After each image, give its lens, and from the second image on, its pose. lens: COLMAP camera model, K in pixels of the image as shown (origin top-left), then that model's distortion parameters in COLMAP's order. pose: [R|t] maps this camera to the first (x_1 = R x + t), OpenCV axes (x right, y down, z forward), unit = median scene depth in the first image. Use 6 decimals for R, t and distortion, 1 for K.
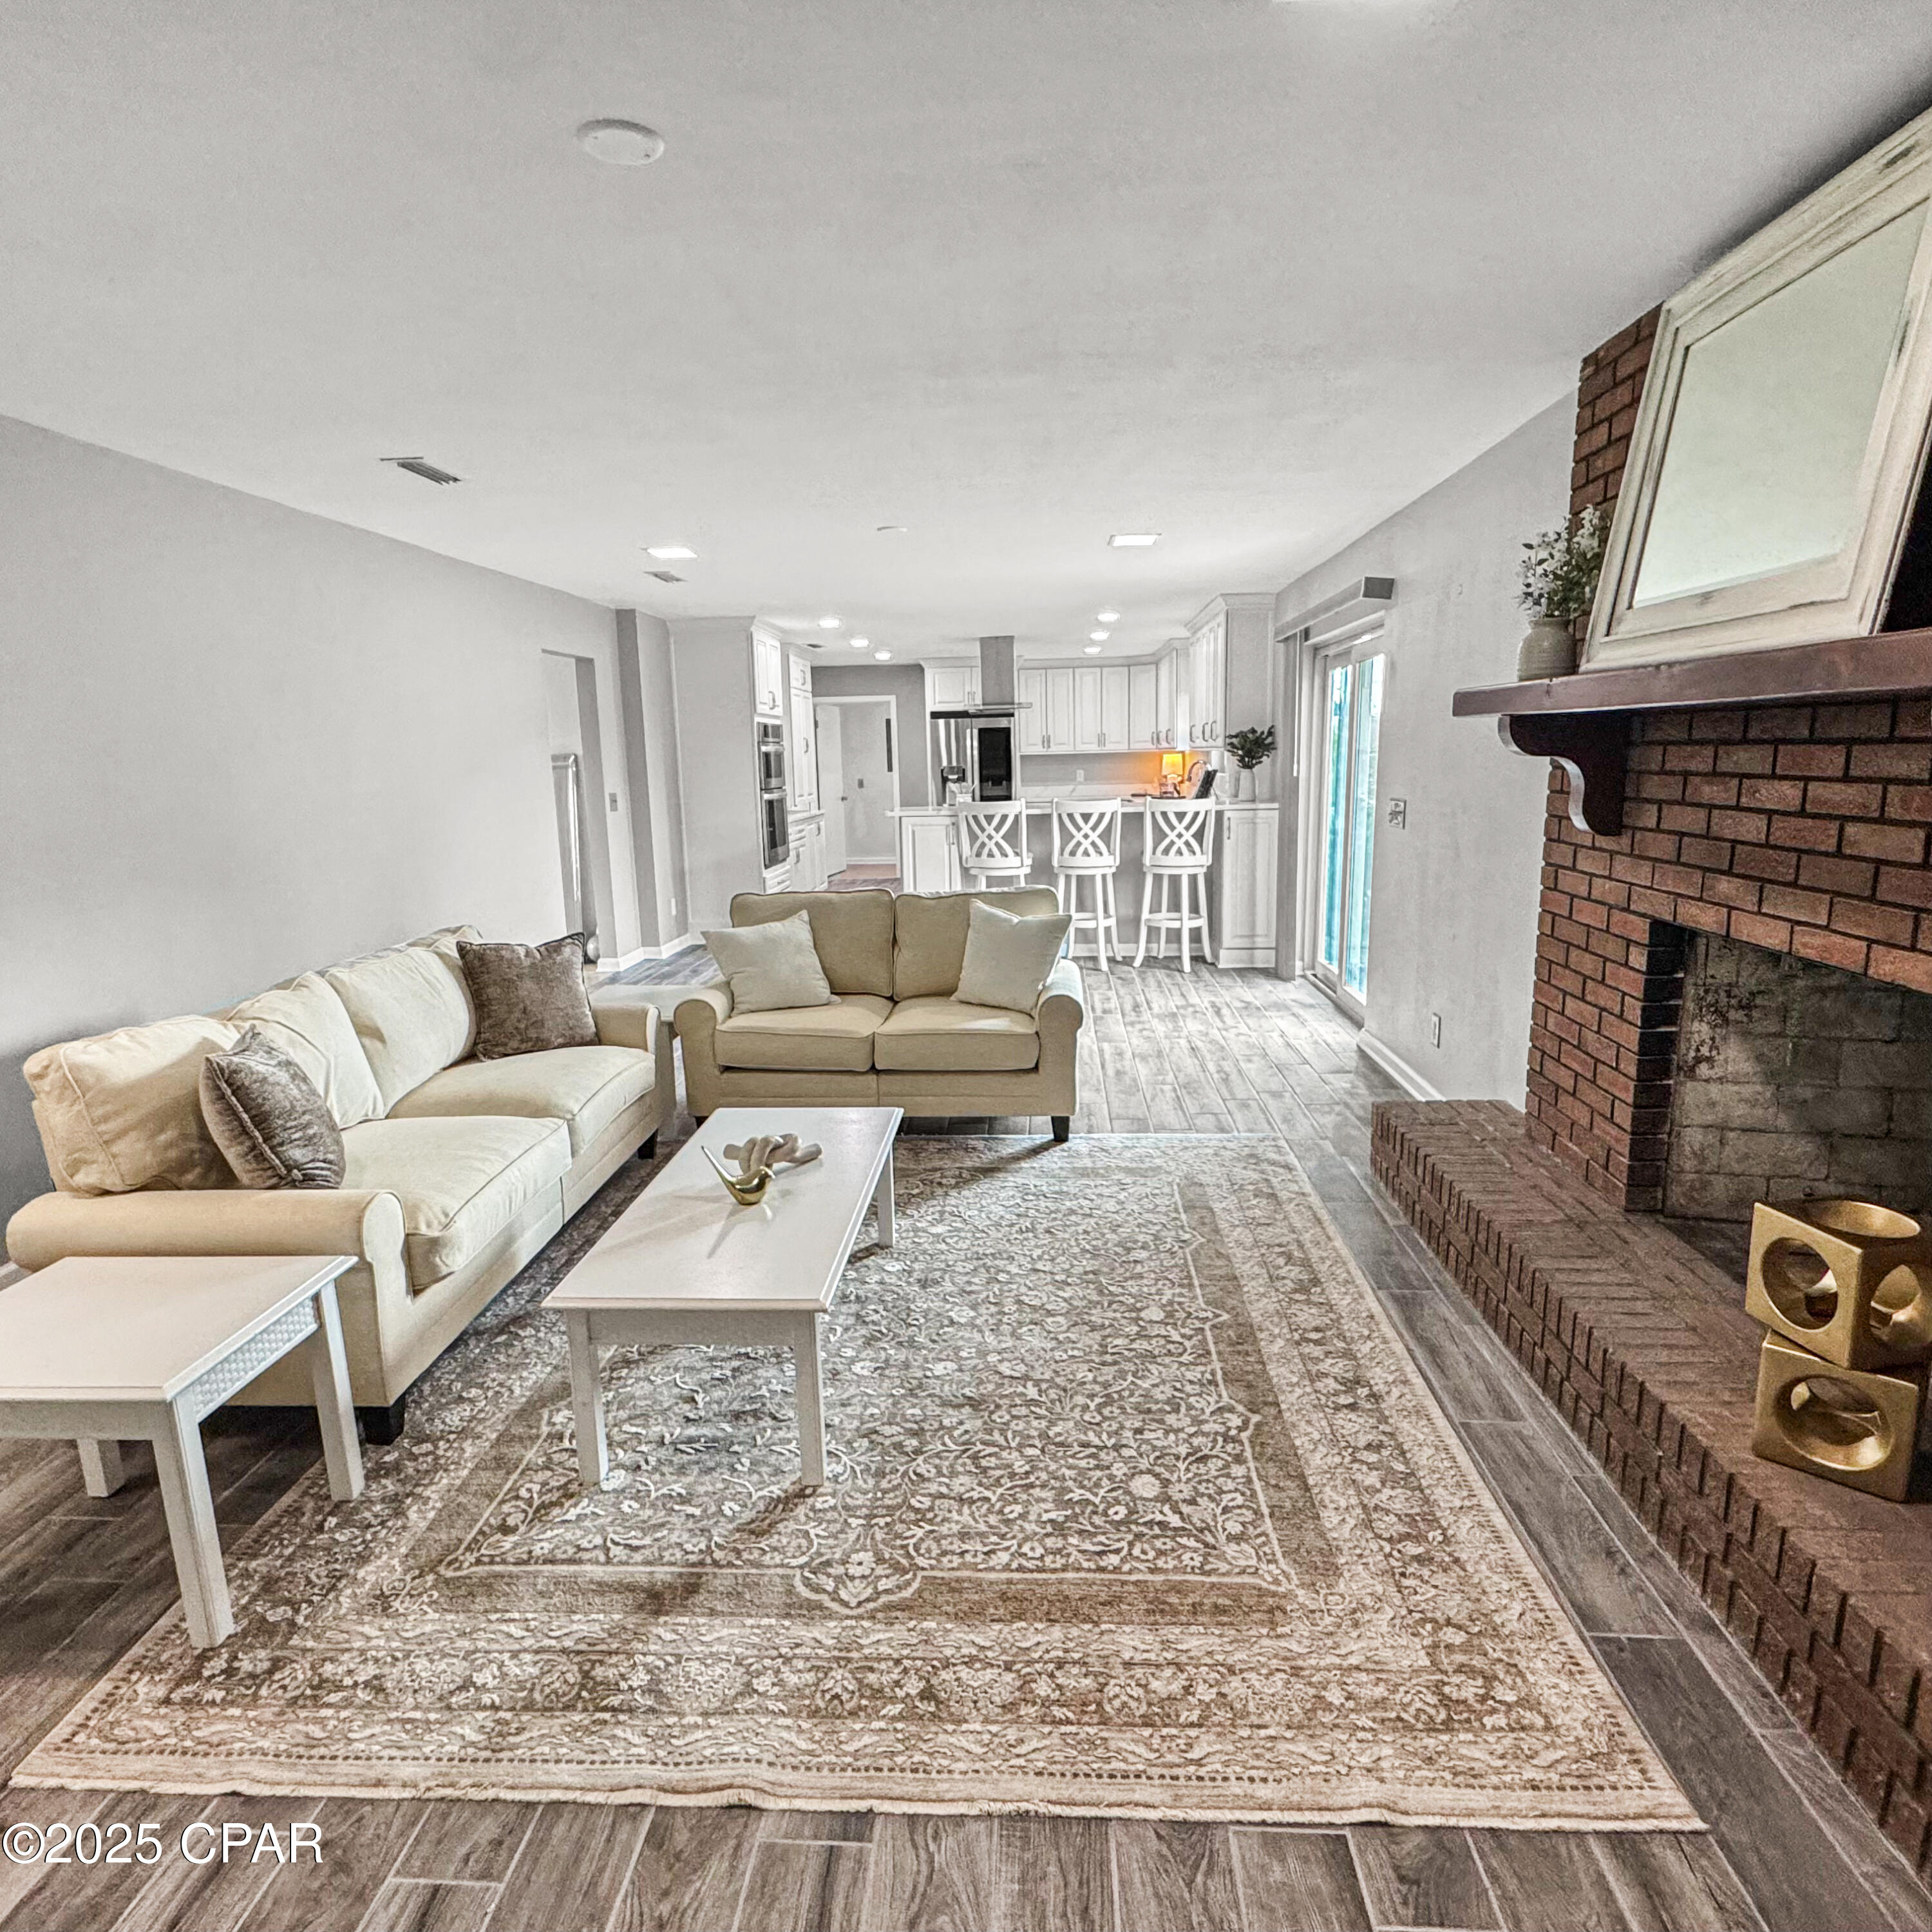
lens RADIAL K [[1139.9, 0, 966.0], [0, 1139.9, 966.0], [0, 0, 1]] dist [-0.001089, -0.001544]
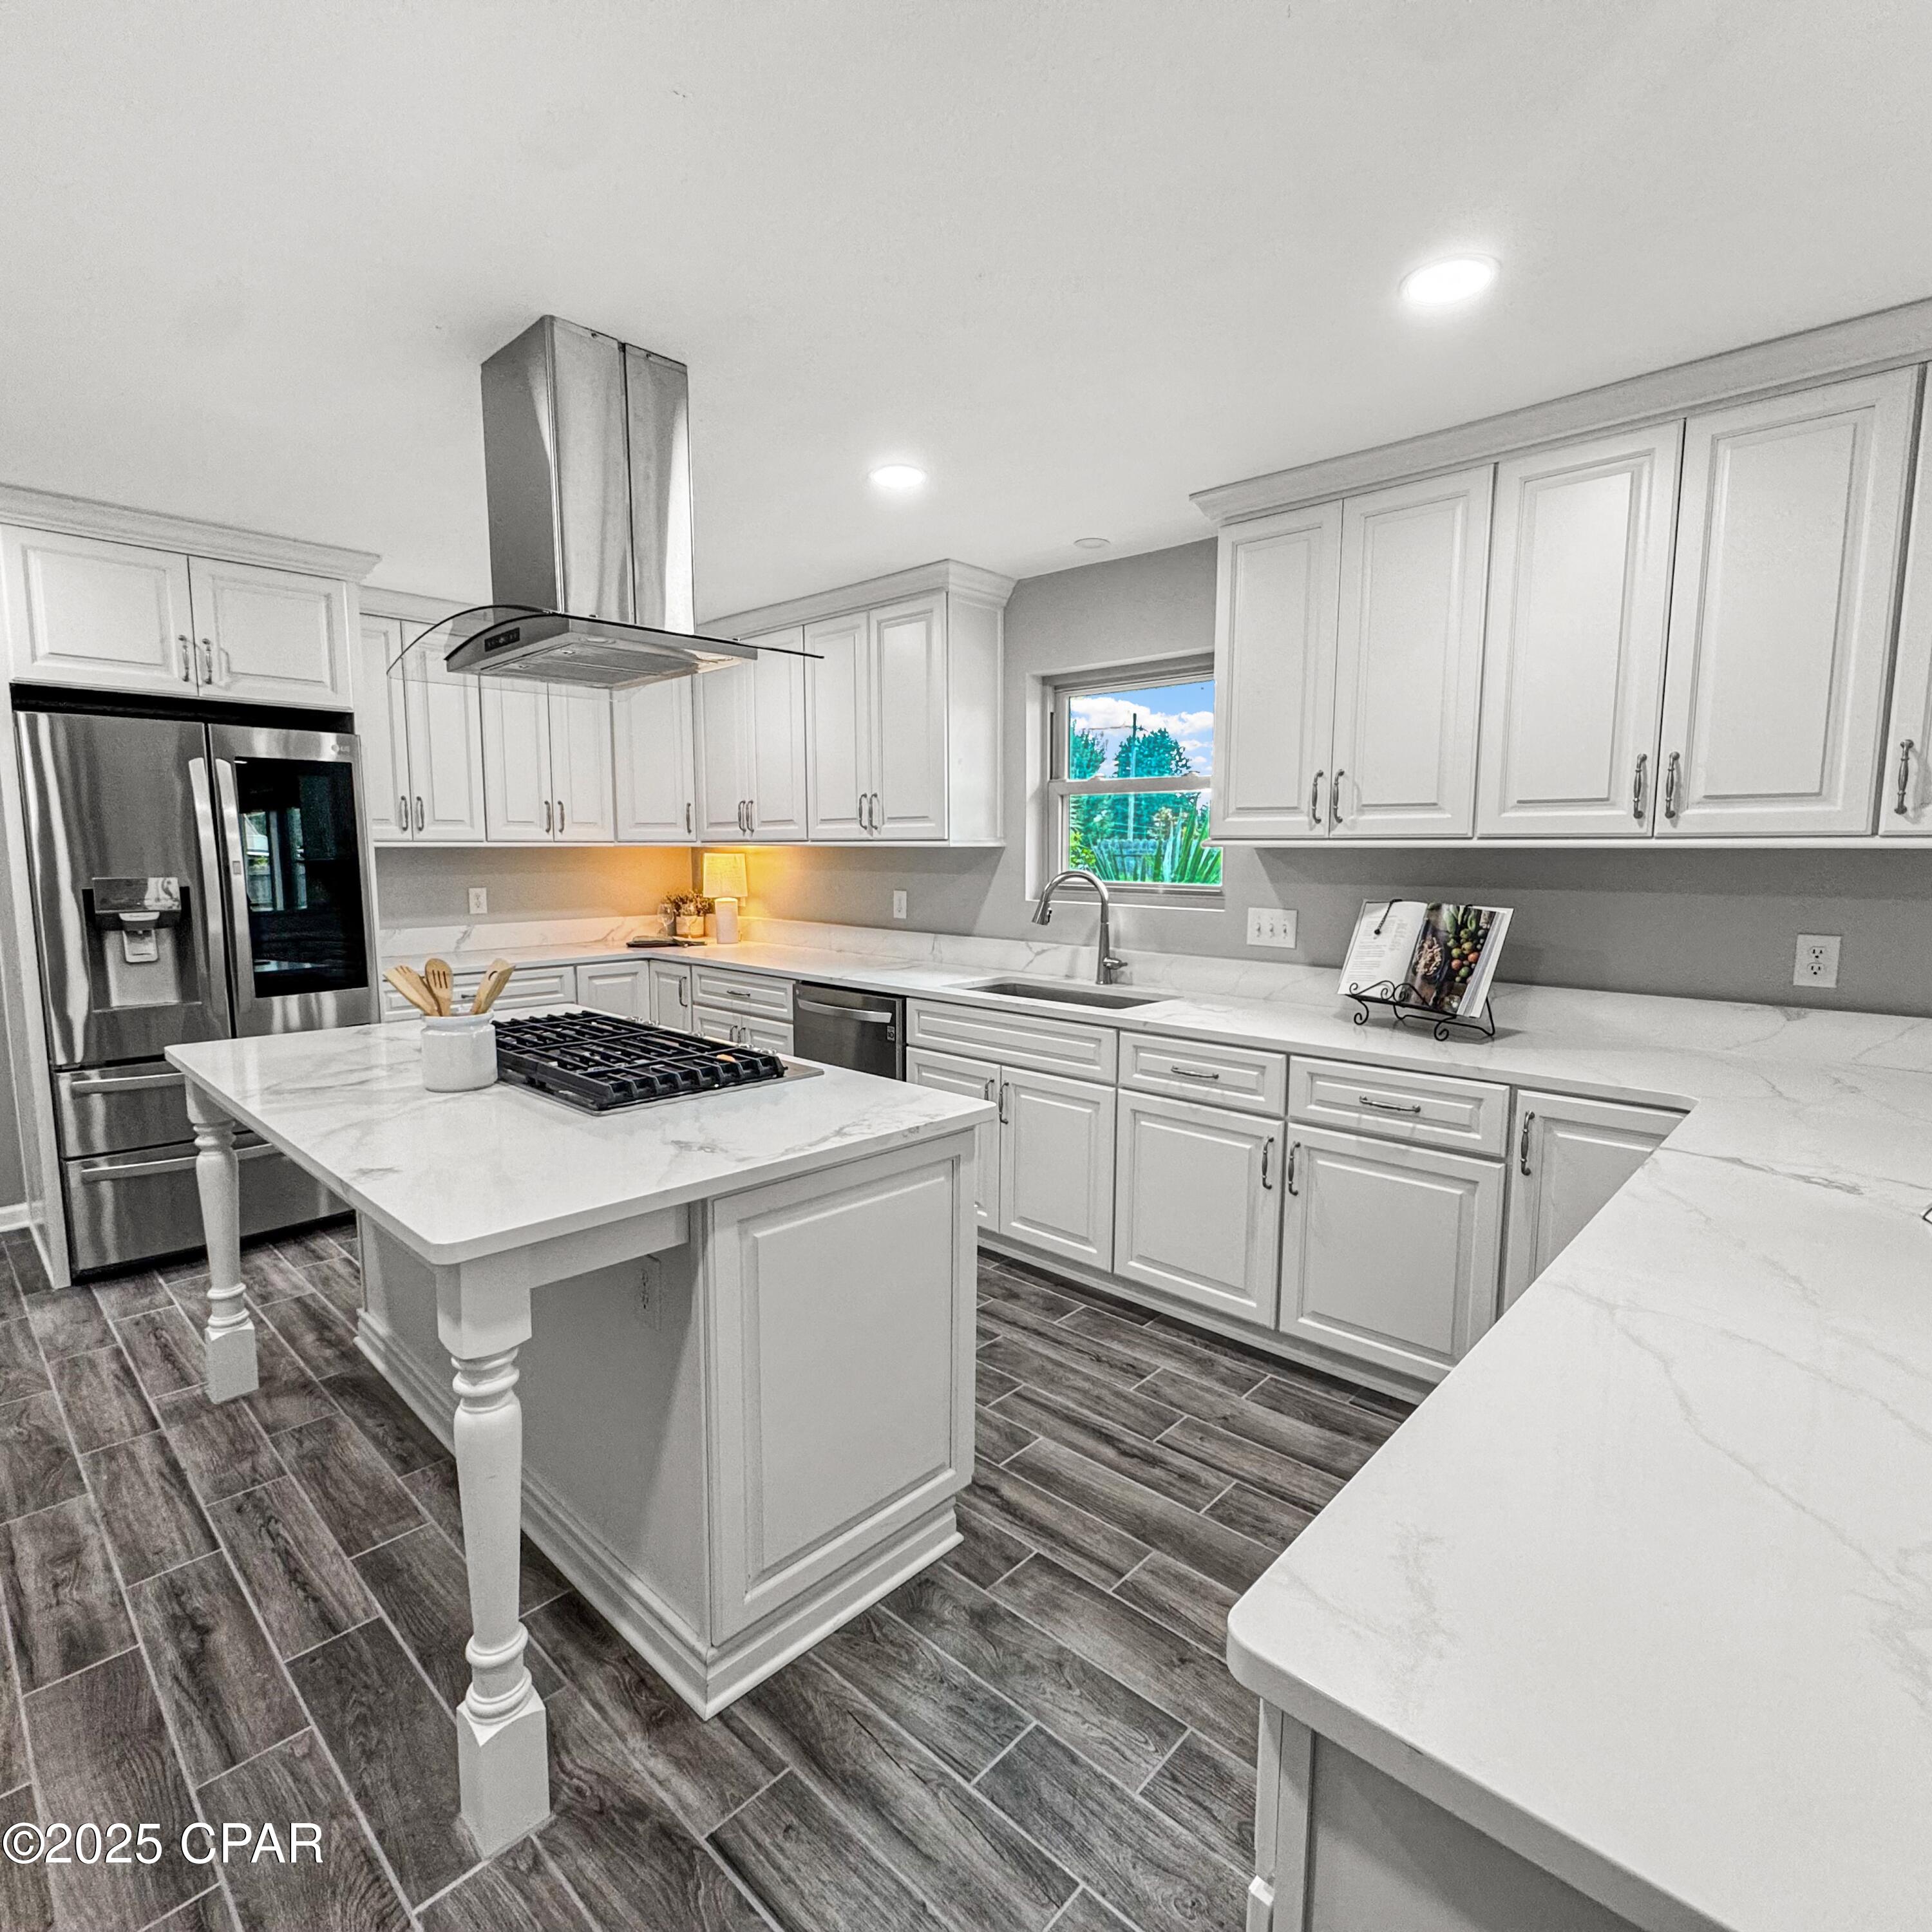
lens RADIAL K [[1031.9, 0, 966.0], [0, 1031.9, 966.0], [0, 0, 1]] dist [-0.000833, 0.000241]
pose [[0.646367, -0.065922, 0.760174, -0.343129], [0.122709, 0.992274, -0.018289, -0.549615], [-0.753095, 0.105102, 0.649462, 3.006740]]
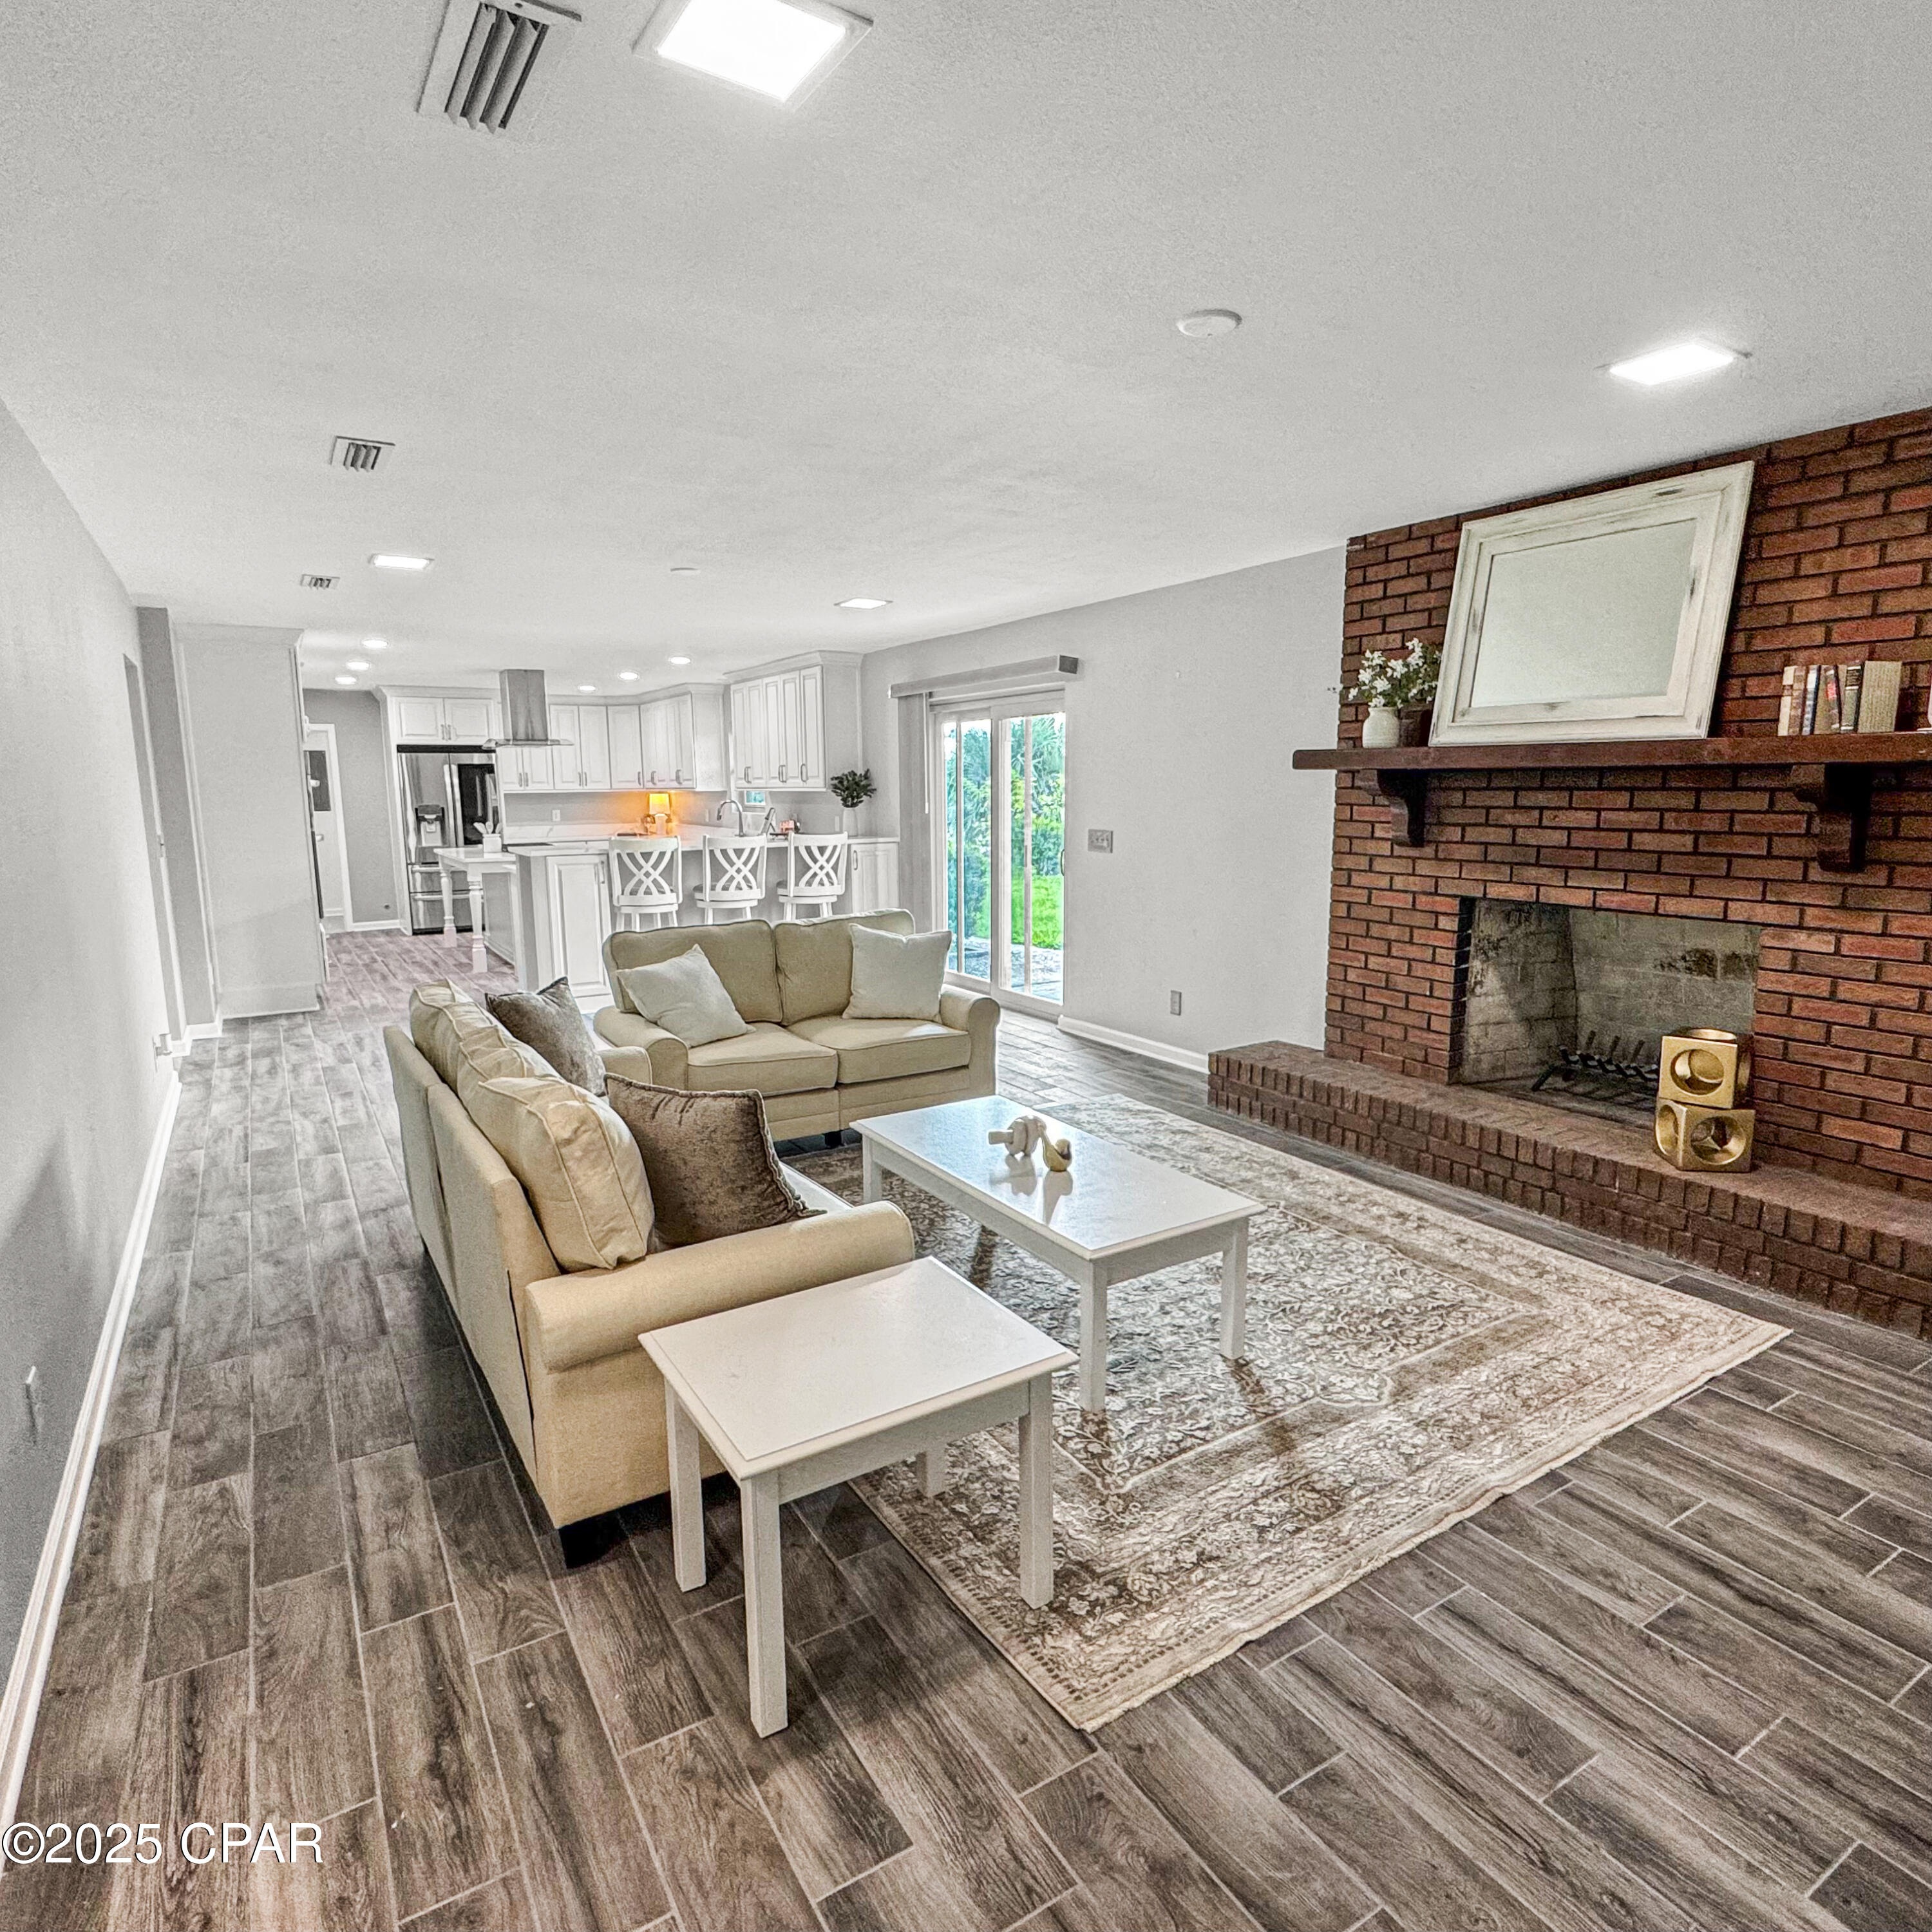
lens RADIAL K [[1139.9, 0, 966.0], [0, 1139.9, 966.0], [0, 0, 1]] dist [-0.001089, -0.001544]
pose [[0.816667, -0.075653, 0.572129, -0.860516], [0.096253, 0.995340, -0.005778, -0.002824], [-0.569026, 0.059788, 0.820143, 0.079918]]
